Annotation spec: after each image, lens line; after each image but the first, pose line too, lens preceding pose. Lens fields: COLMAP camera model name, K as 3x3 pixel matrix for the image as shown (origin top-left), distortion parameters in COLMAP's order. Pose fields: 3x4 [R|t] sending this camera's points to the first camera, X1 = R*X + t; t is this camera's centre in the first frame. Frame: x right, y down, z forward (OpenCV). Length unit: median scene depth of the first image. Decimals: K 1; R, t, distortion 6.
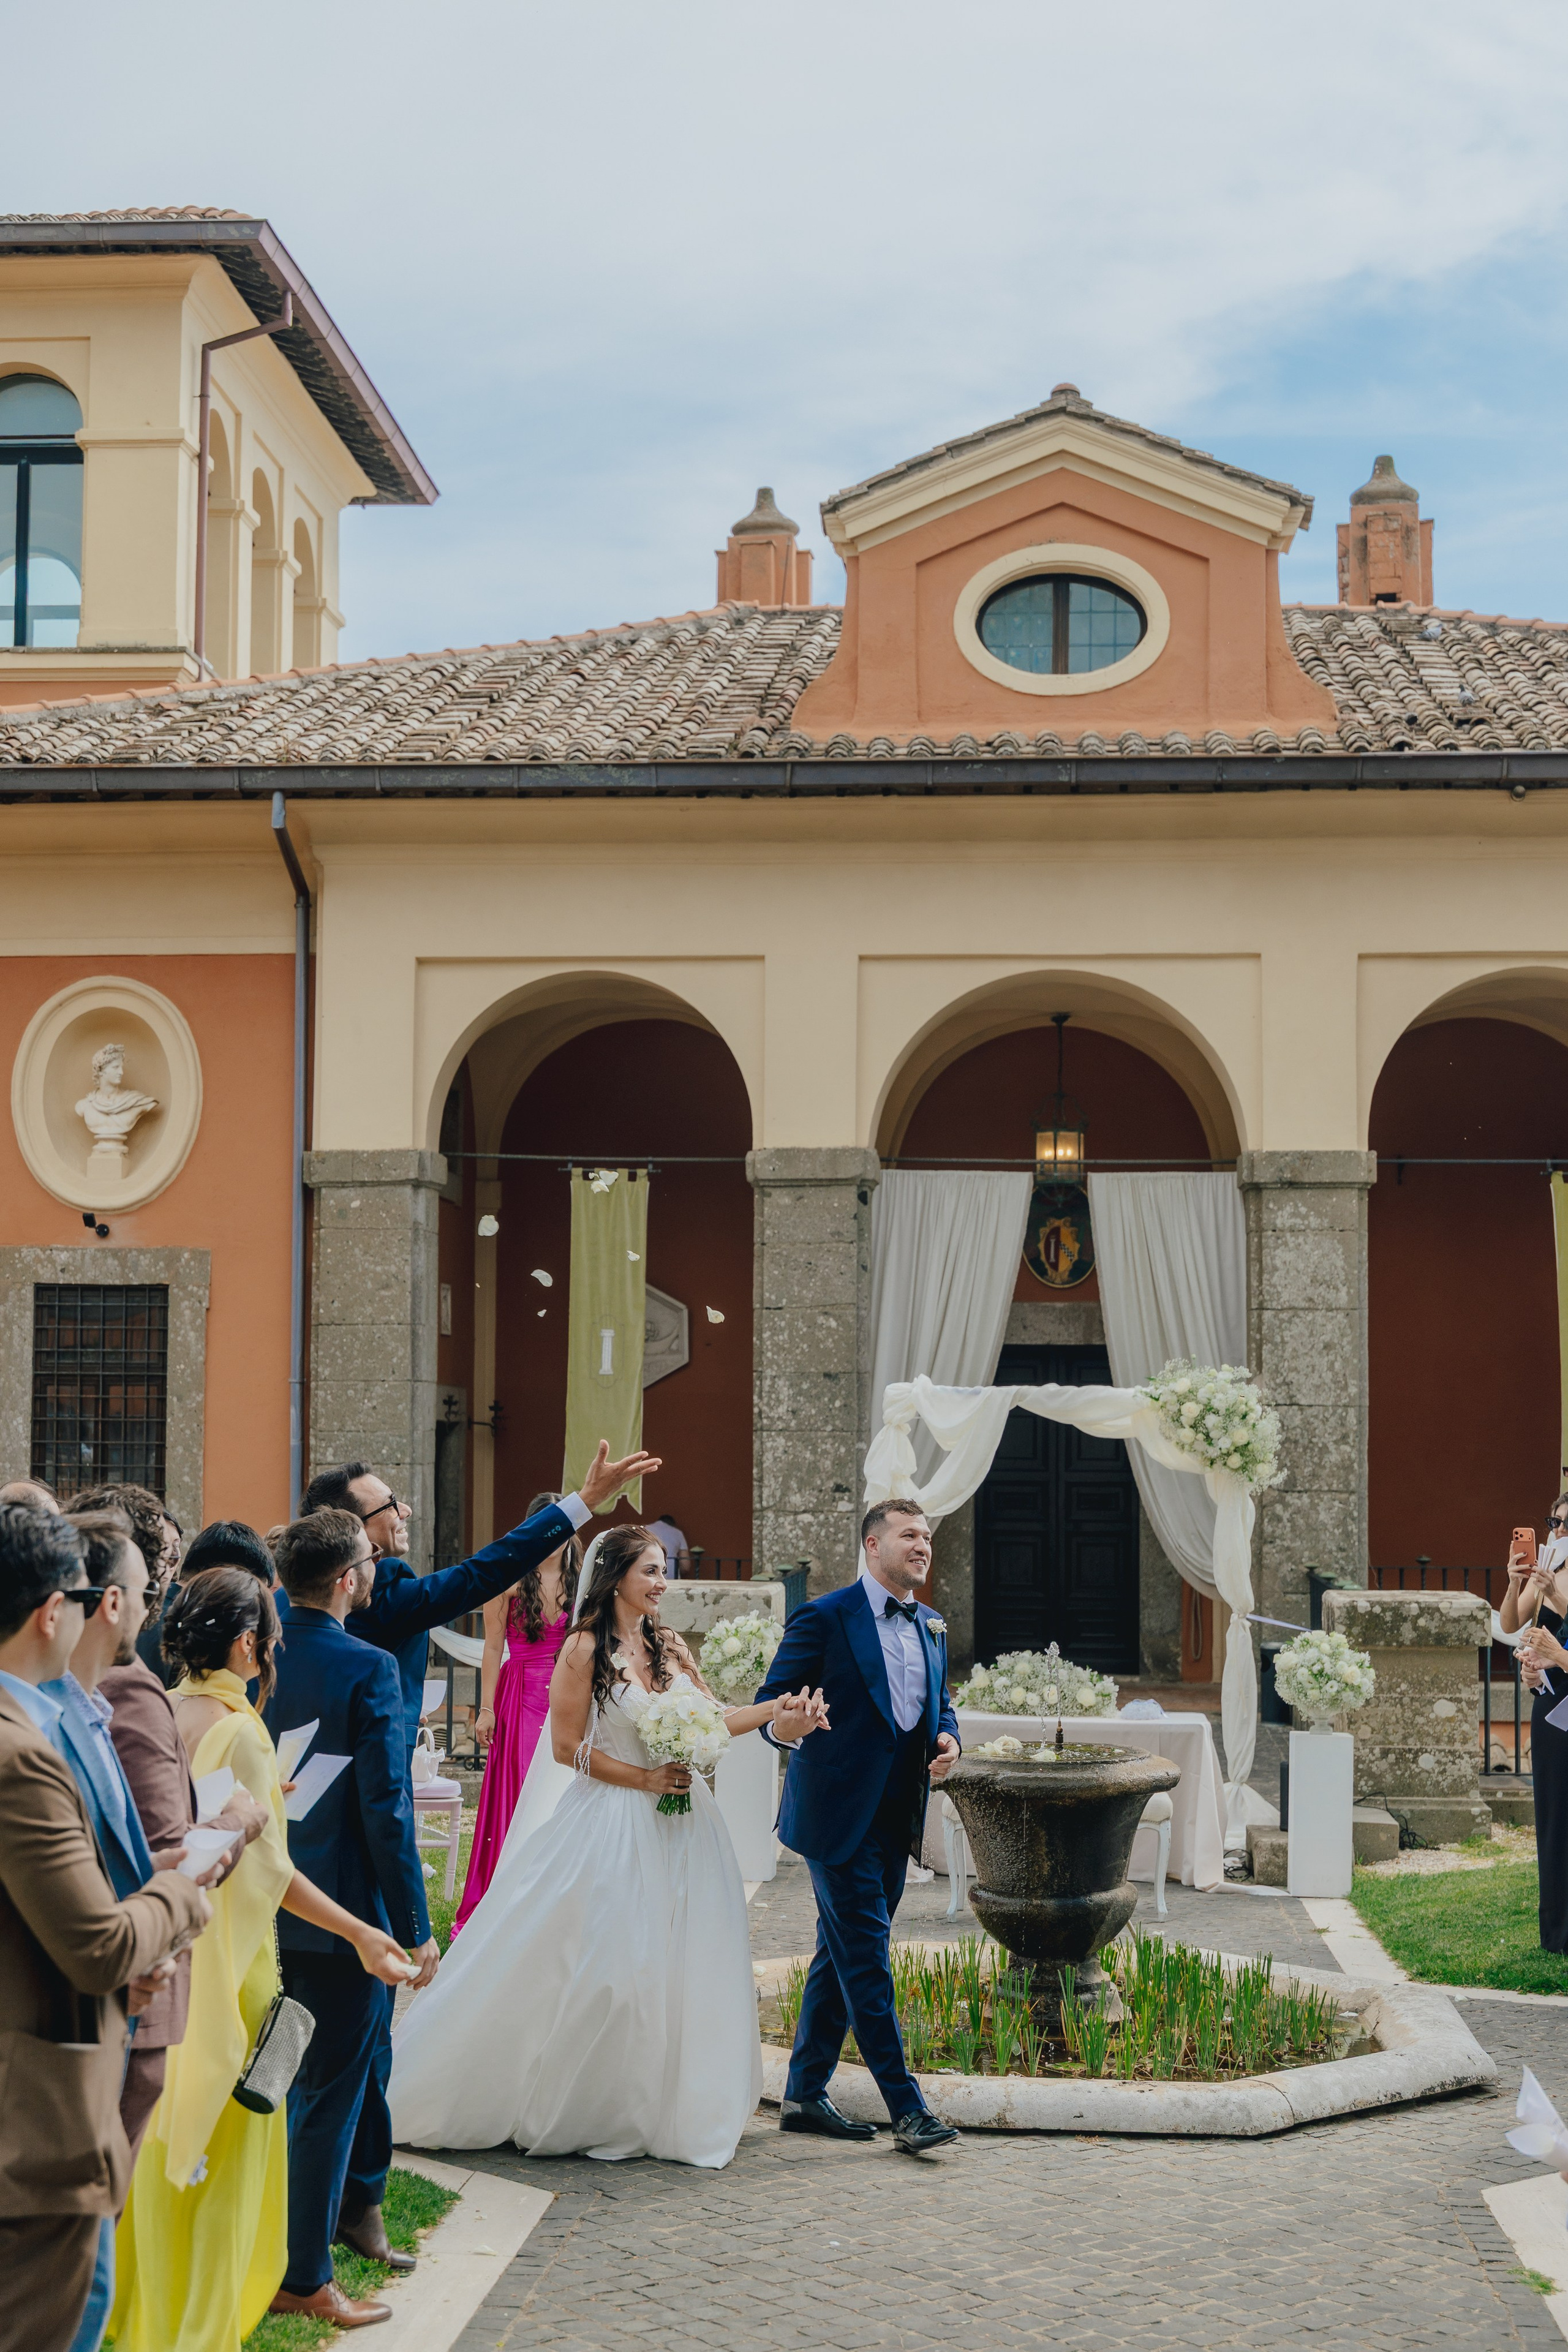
lens RADIAL K [[3510.7, 0, 784.0], [0, 3510.7, 1176.0], [0, 0, 1]] dist [0.005032, -0.006006]
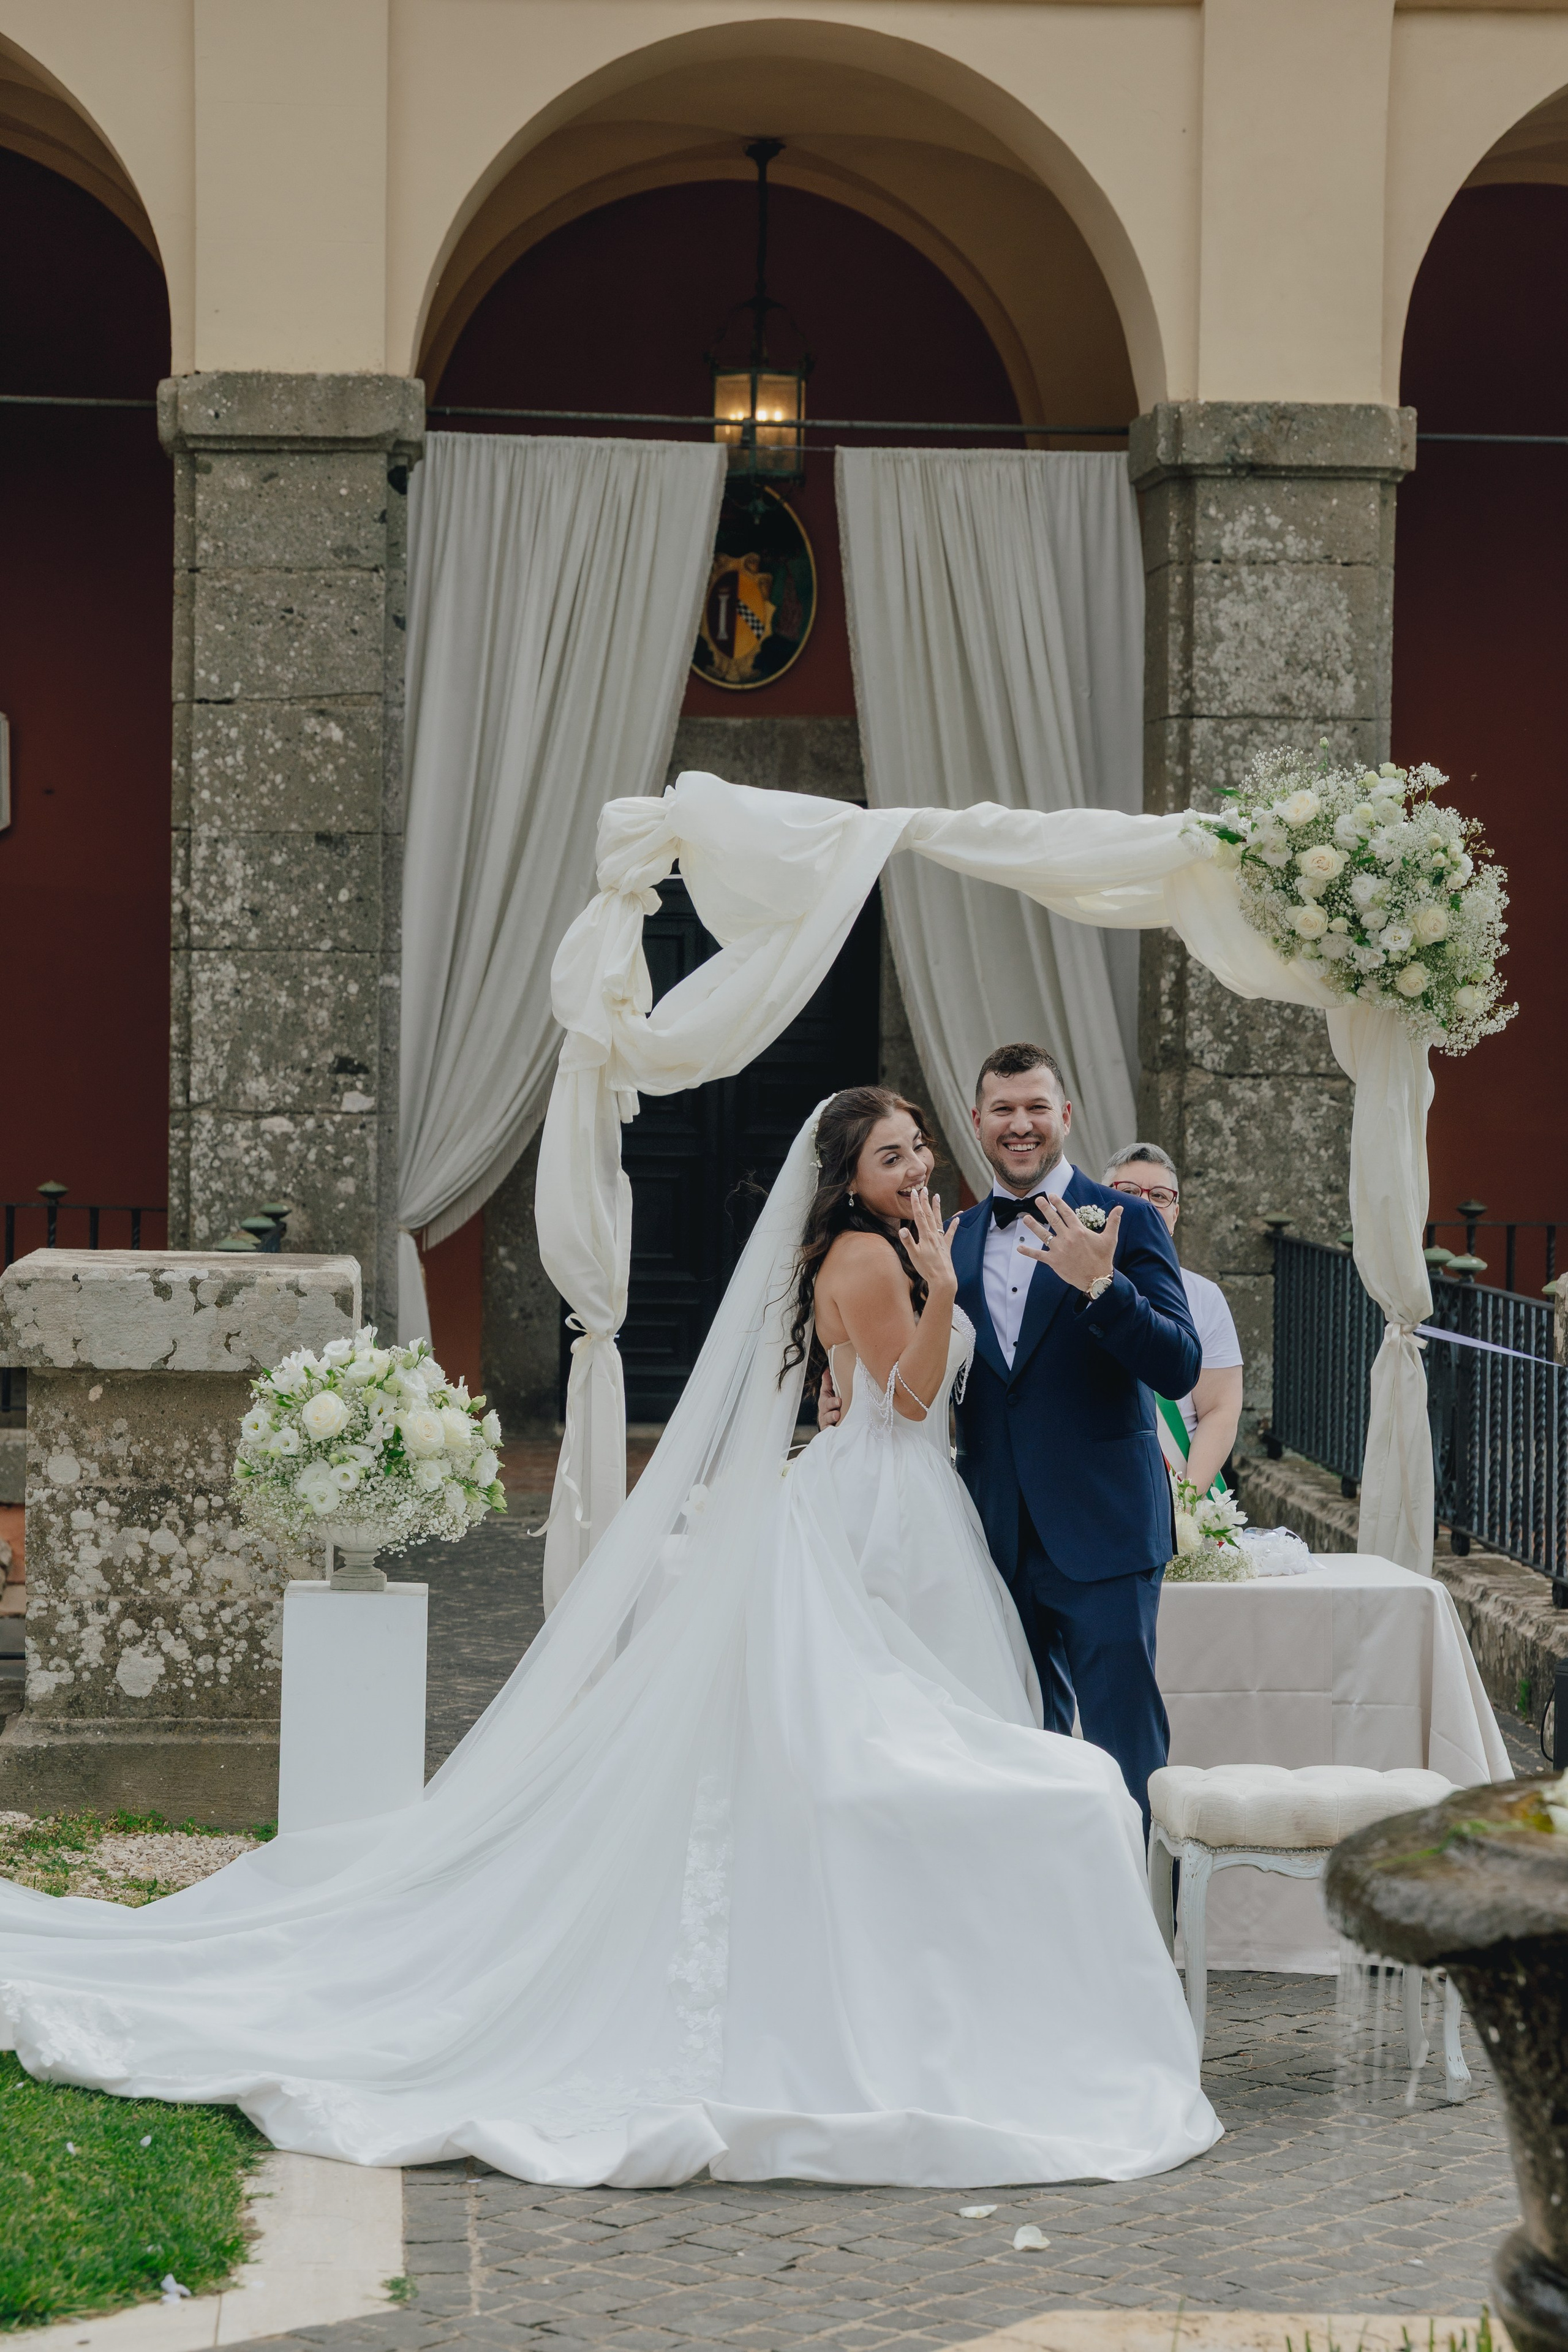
lens RADIAL K [[4856.3, 0, 784.0], [0, 4856.3, 1176.0], [0, 0, 1]] dist [-0.136293, 2.556203]
pose [[0.985381, 0.001574, 0.170356, -0.040146], [-0.018562, 0.994996, 0.098177, 0.035887], [-0.169349, -0.099904, 0.980480, 0.314189]]
